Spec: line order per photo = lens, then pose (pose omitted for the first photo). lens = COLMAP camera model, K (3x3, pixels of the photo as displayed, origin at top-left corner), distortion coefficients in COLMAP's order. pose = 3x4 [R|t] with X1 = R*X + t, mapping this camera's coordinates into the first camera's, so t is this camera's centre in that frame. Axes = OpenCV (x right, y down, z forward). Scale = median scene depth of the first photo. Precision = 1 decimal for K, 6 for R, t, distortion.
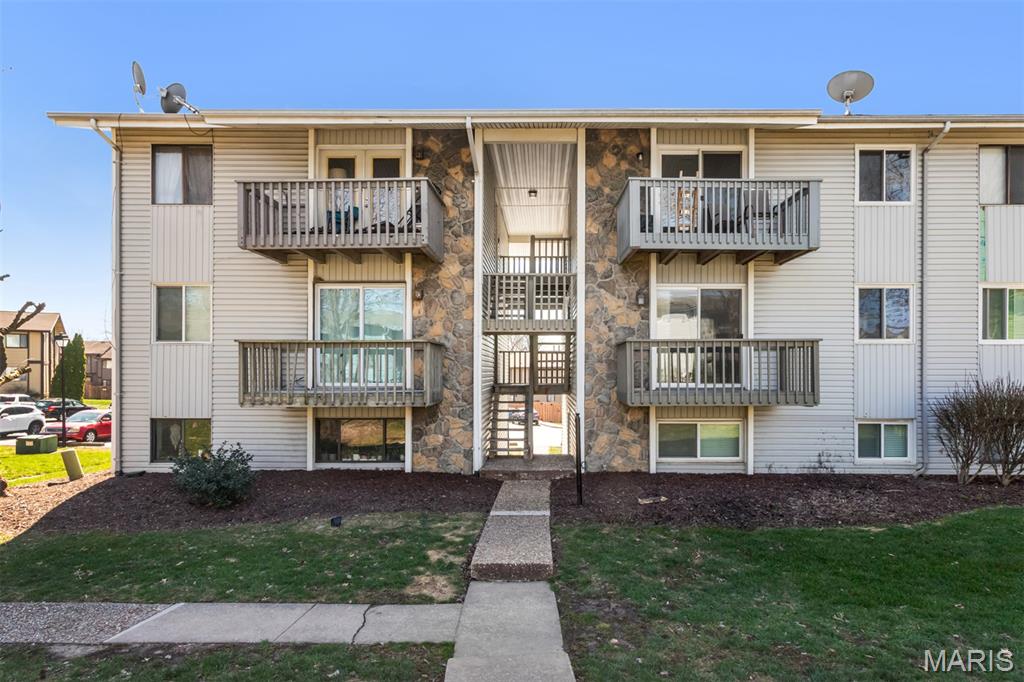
lens RADIAL K [[599.8, 0, 552.6], [0, 599.8, 371.9], [0, 0, 1]] dist [-0.007886, 0.002797]
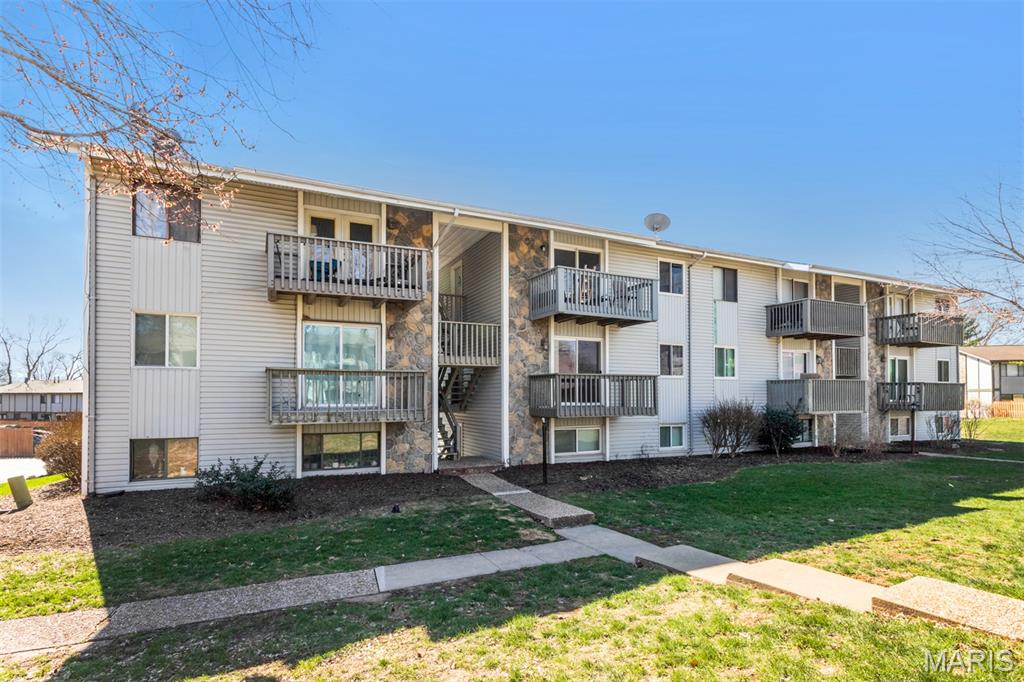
lens RADIAL K [[509.3, 0, 506.2], [0, 509.3, 388.5], [0, 0, 1]] dist [-0.028747, 0.023340]
pose [[0.904733, 0.006026, 0.425936, -0.462830], [0.000641, 0.999880, -0.015508, 0.003259], [-0.425978, 0.014303, 0.904620, -0.082242]]
